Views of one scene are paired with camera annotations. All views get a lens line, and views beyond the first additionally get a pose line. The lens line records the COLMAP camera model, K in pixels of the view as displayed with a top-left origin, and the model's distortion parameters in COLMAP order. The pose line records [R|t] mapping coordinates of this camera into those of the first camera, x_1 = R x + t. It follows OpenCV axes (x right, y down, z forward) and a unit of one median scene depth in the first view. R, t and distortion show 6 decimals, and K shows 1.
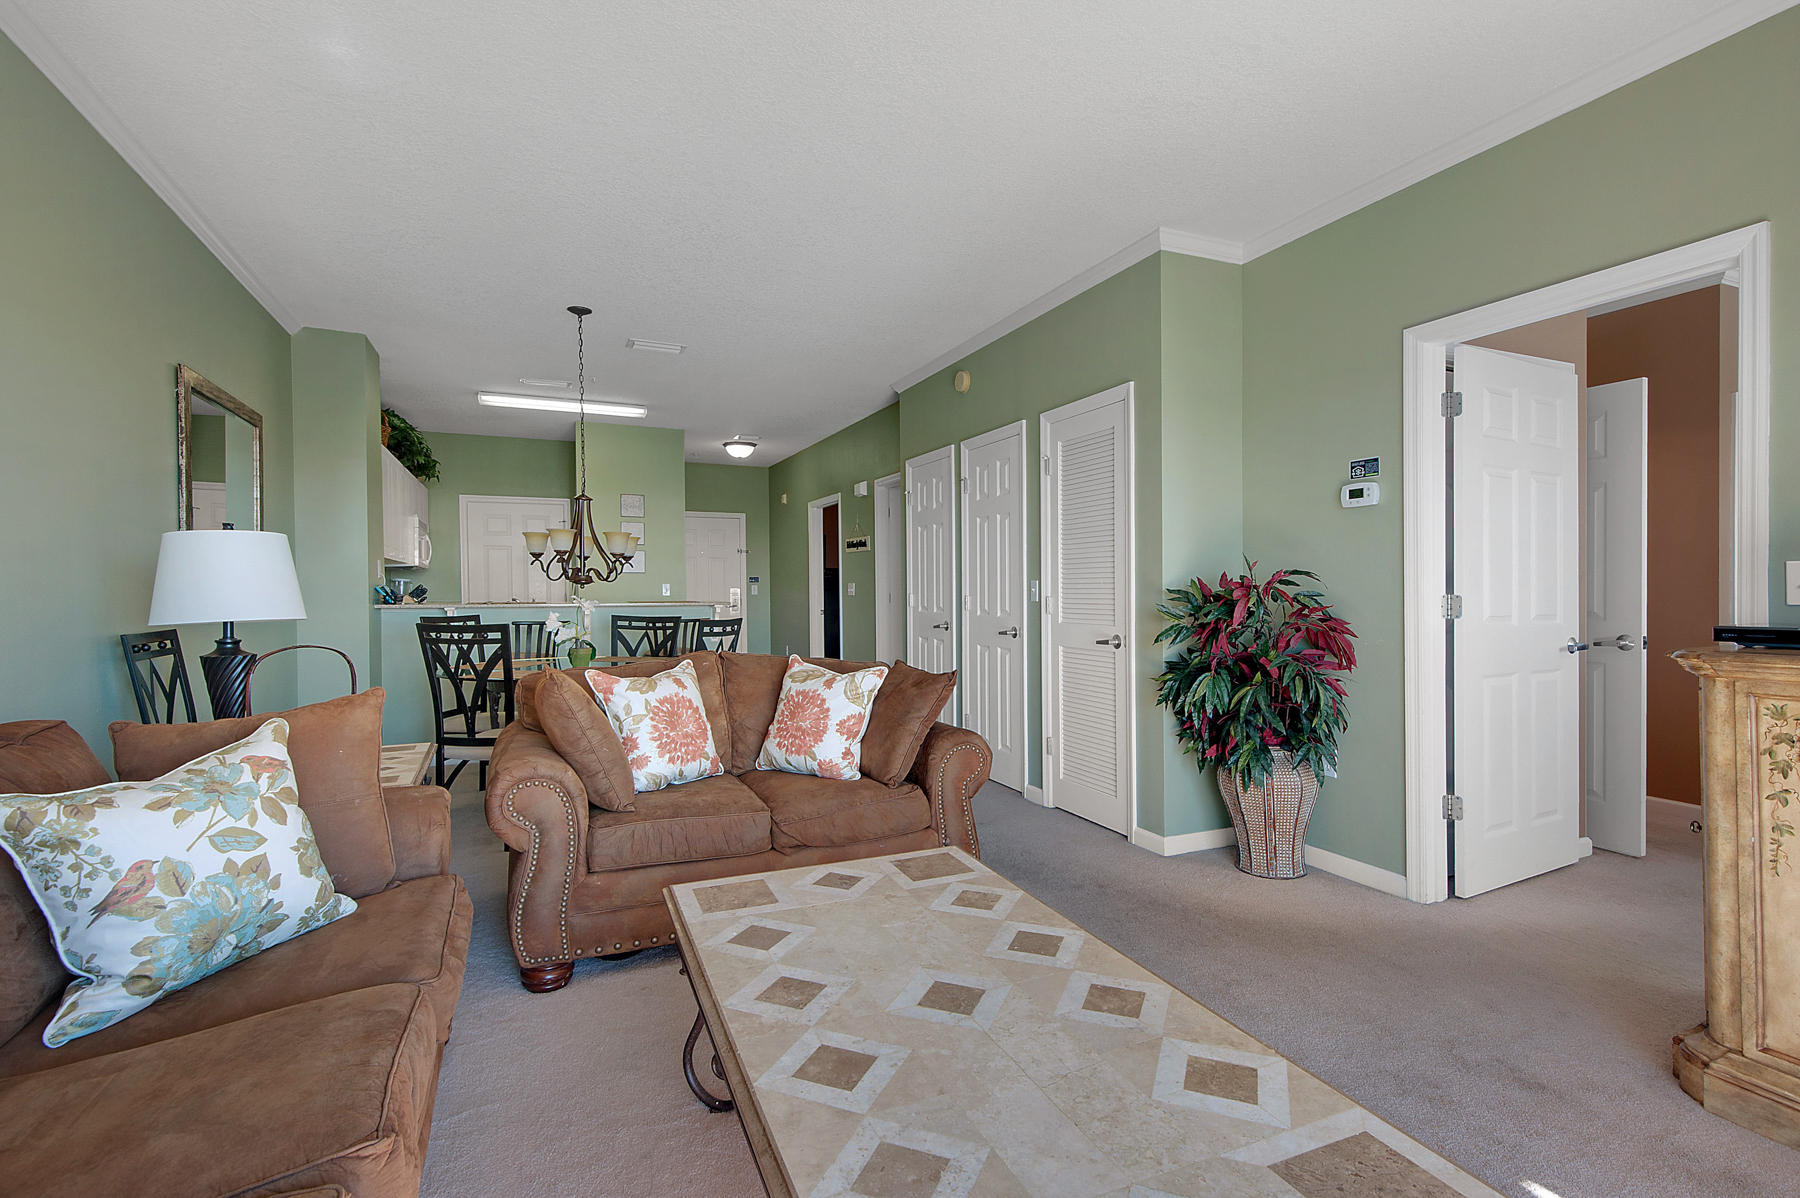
lens RADIAL K [[813.3, 0, 880.3], [0, 813.3, 595.2], [0, 0, 1]] dist [0.004055, 0.000048]
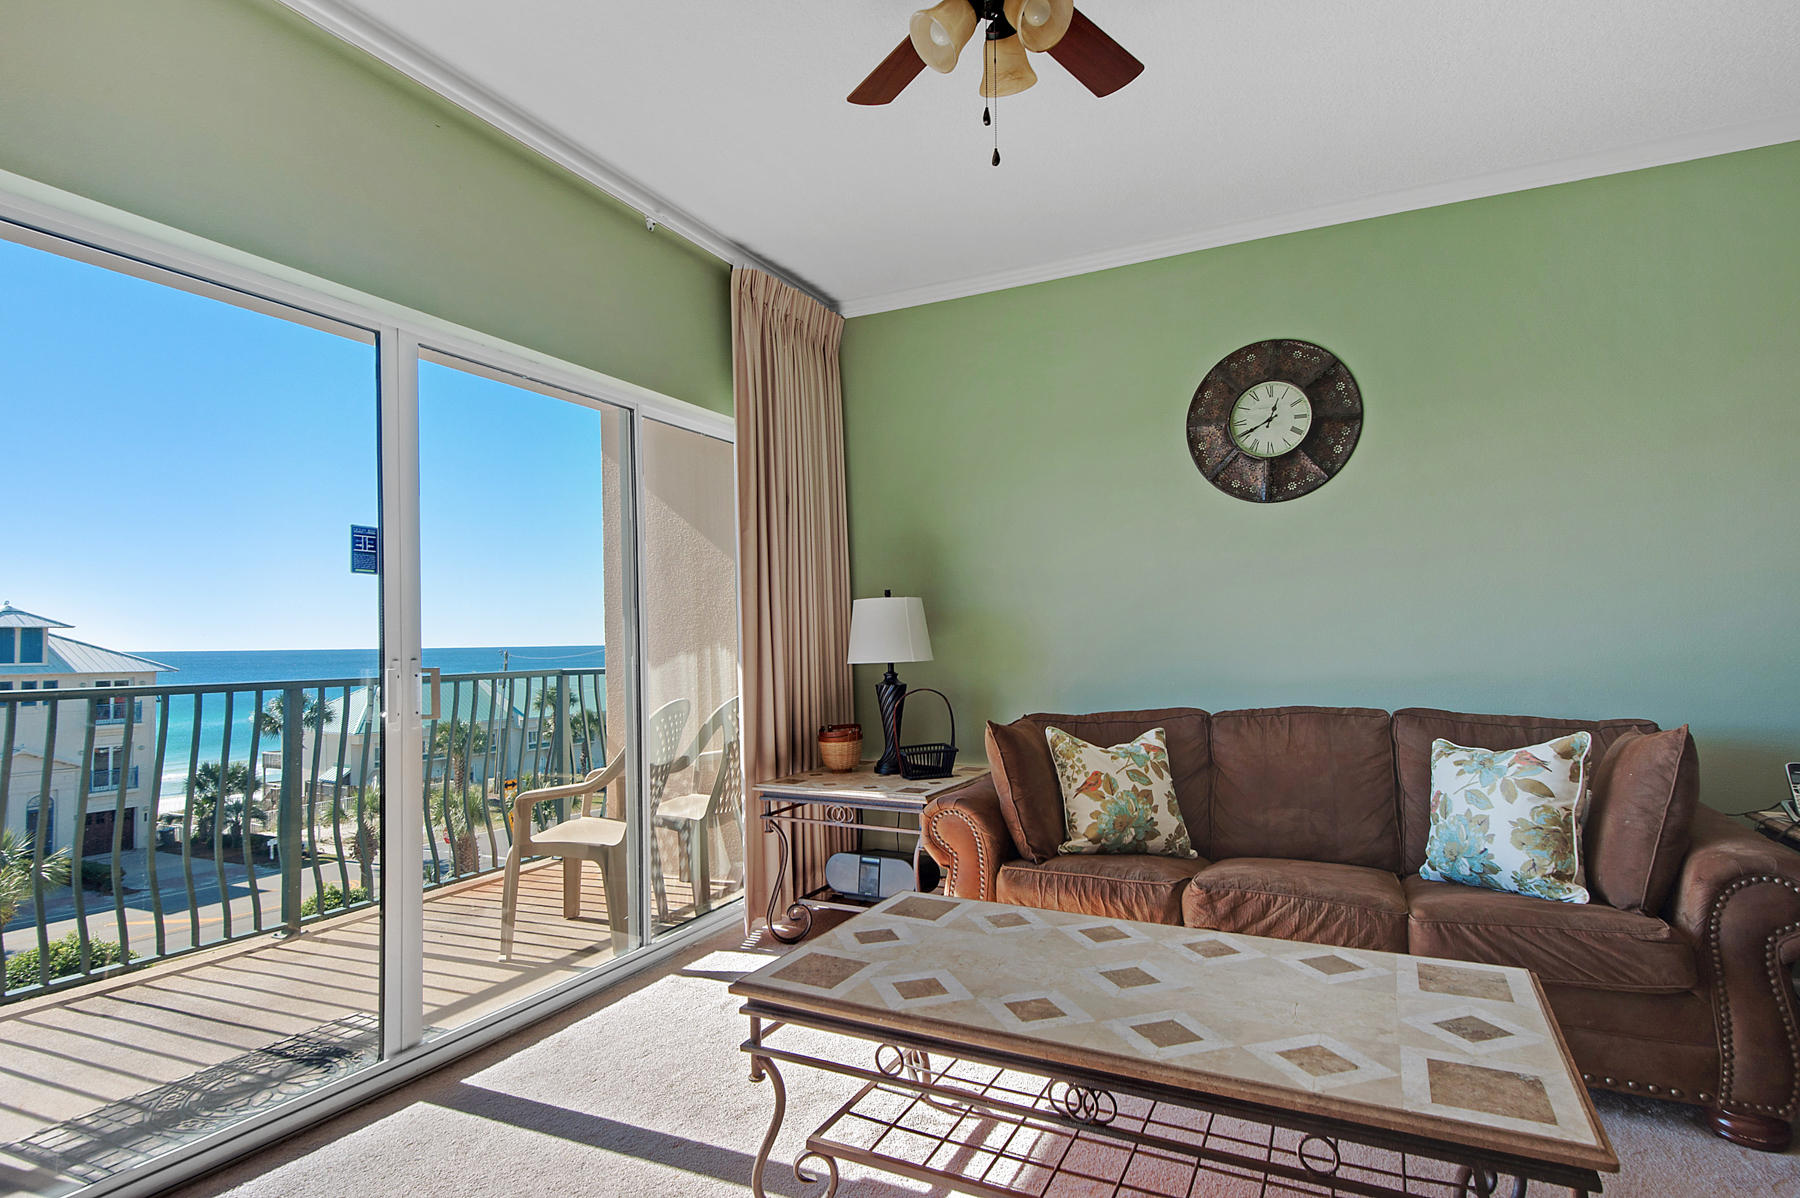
lens RADIAL K [[927.4, 0, 937.5], [0, 927.4, 591.6], [0, 0, 1]] dist [0.019029, -0.009854]
pose [[-0.726197, -0.015031, -0.687322, 1.093346], [0.017199, 0.999051, -0.040021, -0.022498], [0.687271, -0.040884, -0.725250, 1.599090]]
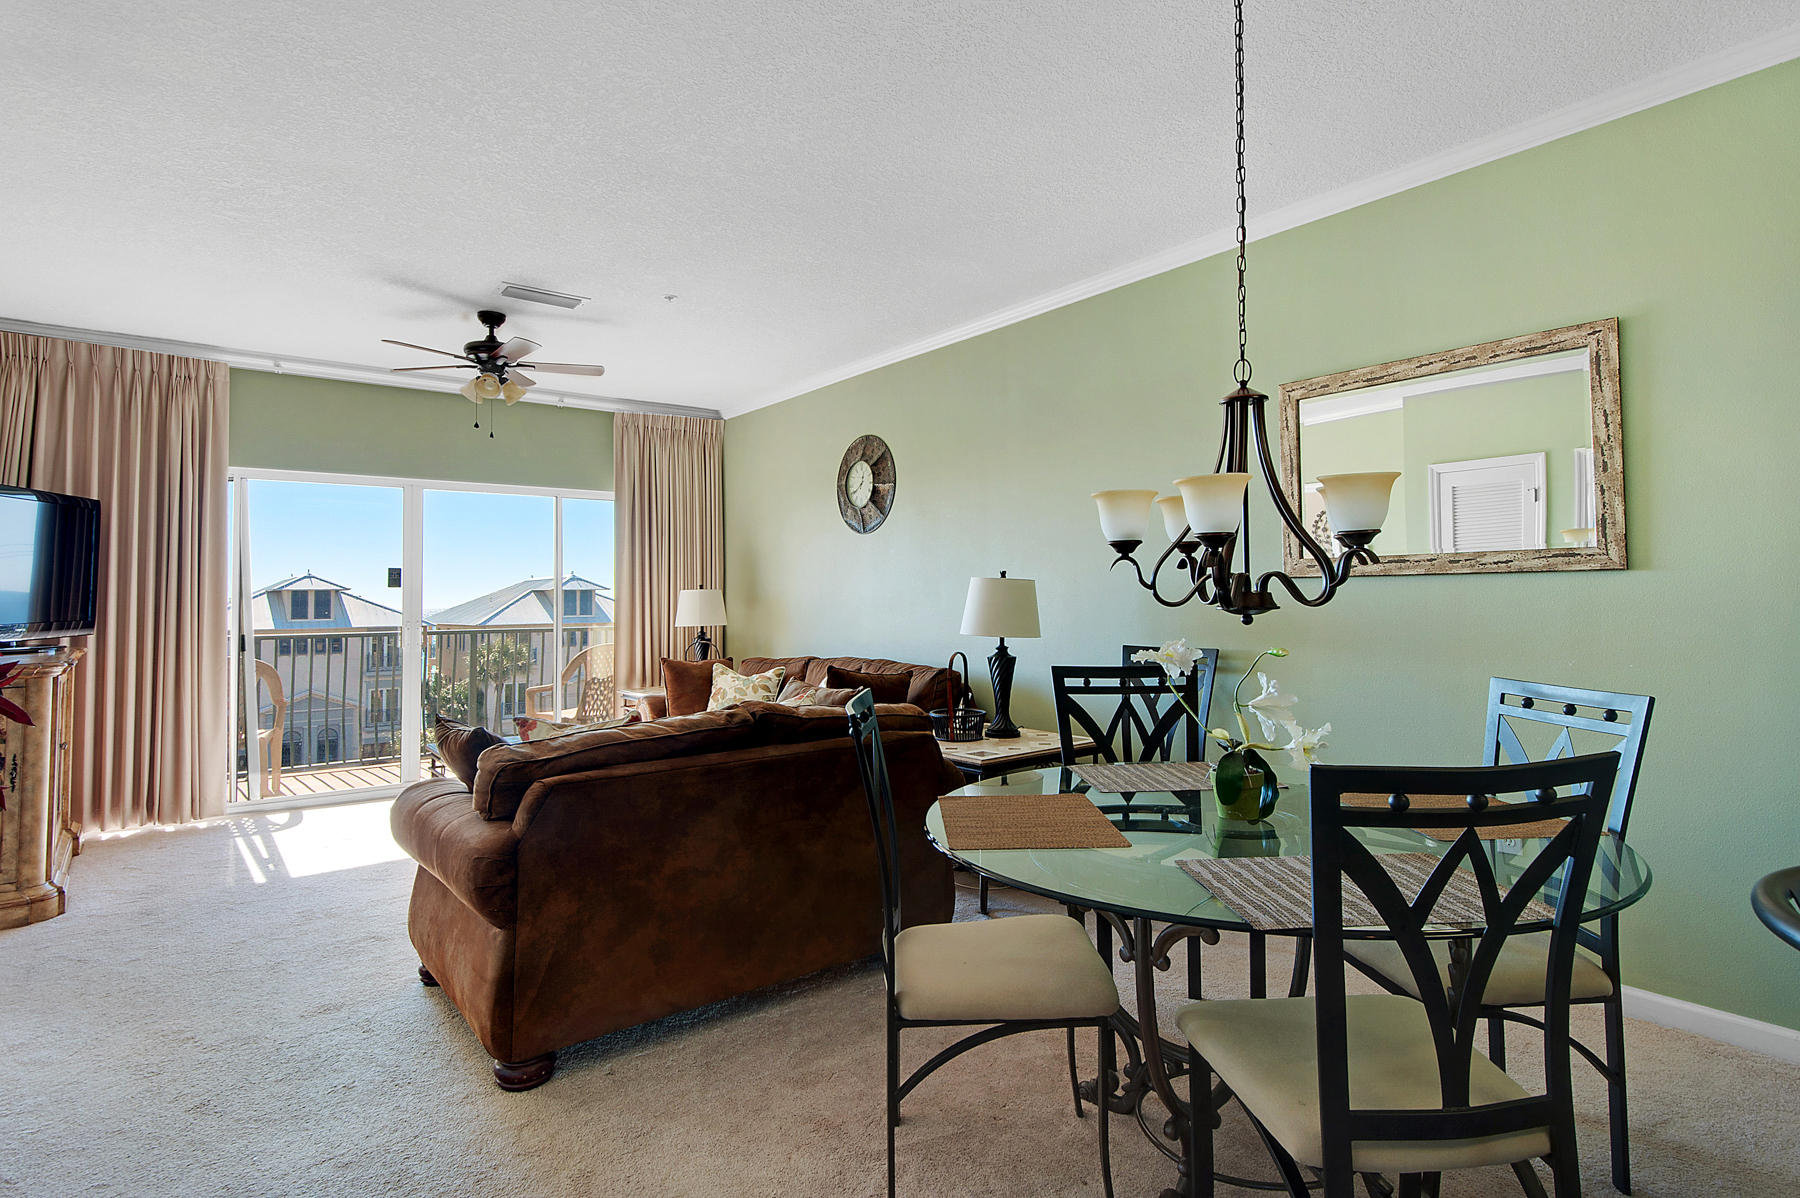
lens RADIAL K [[927.4, 0, 938.0], [0, 927.4, 539.1], [0, 0, 1]] dist [0.019029, -0.009854]
pose [[-0.948909, -0.007454, -0.315462, -0.199345], [0.012619, 0.998025, -0.061540, -0.063082], [0.315298, -0.062376, -0.946941, 4.230961]]
